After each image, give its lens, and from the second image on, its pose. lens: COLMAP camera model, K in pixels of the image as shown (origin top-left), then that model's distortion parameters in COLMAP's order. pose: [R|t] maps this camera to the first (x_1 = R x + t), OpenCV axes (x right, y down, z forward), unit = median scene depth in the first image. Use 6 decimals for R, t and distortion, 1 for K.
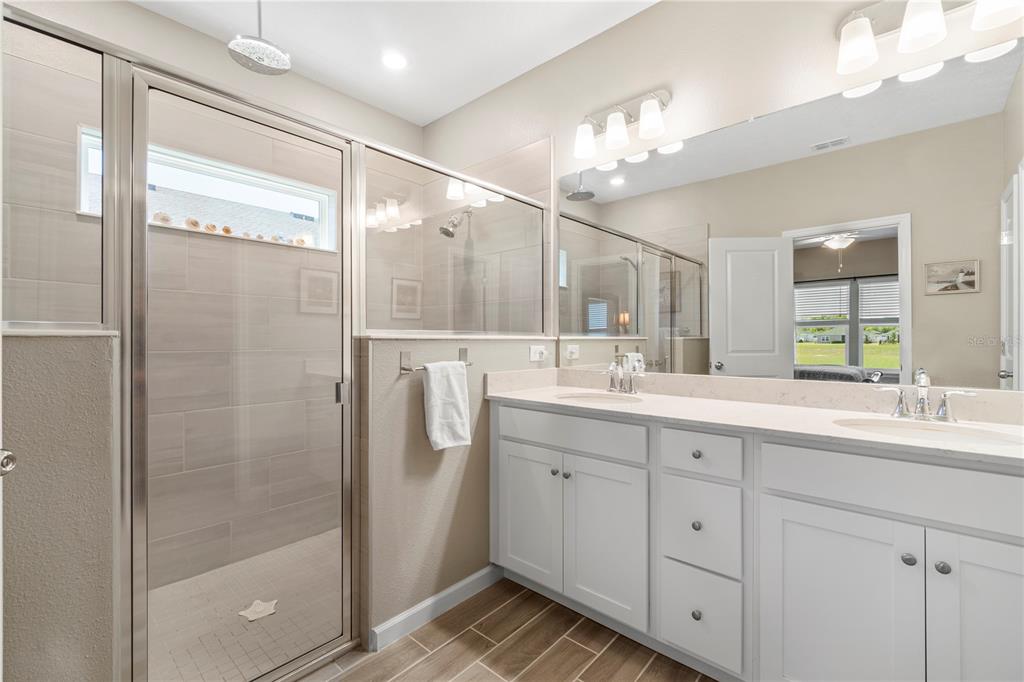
lens RADIAL K [[441.8, 0, 508.0], [0, 441.8, 339.8], [0, 0, 1]] dist [-0.001979, -0.000277]
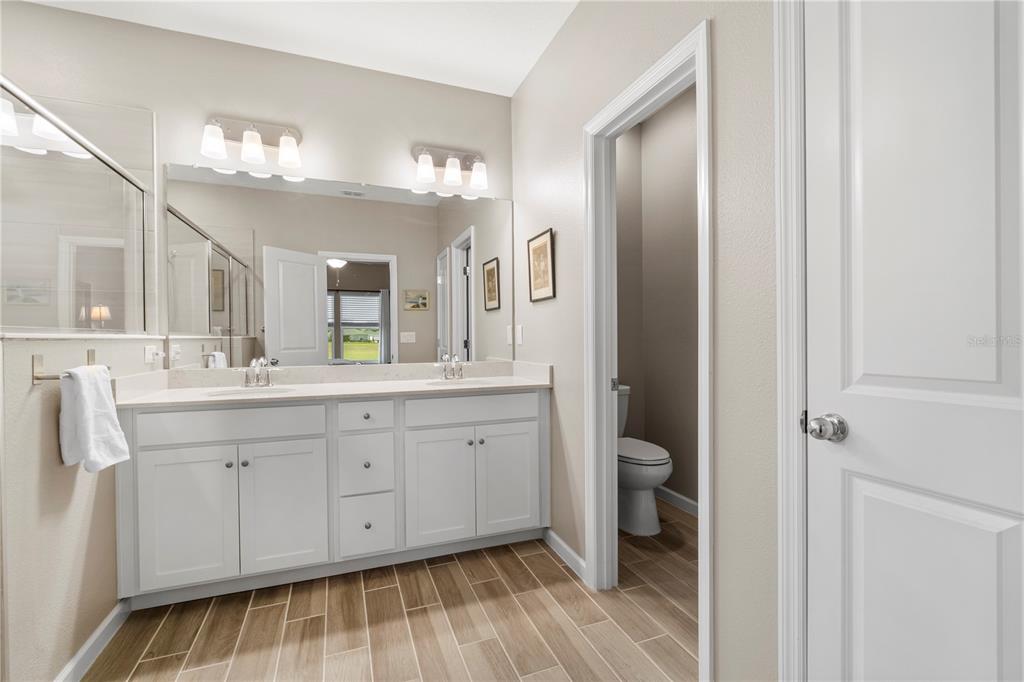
lens RADIAL K [[441.8, 0, 508.0], [0, 441.8, 339.8], [0, 0, 1]] dist [-0.001979, -0.000277]
pose [[0.451975, -0.005552, 0.892013, -0.480463], [0.004282, 0.999983, 0.004054, 0.000828], [-0.892020, 0.001987, 0.451991, -0.060108]]
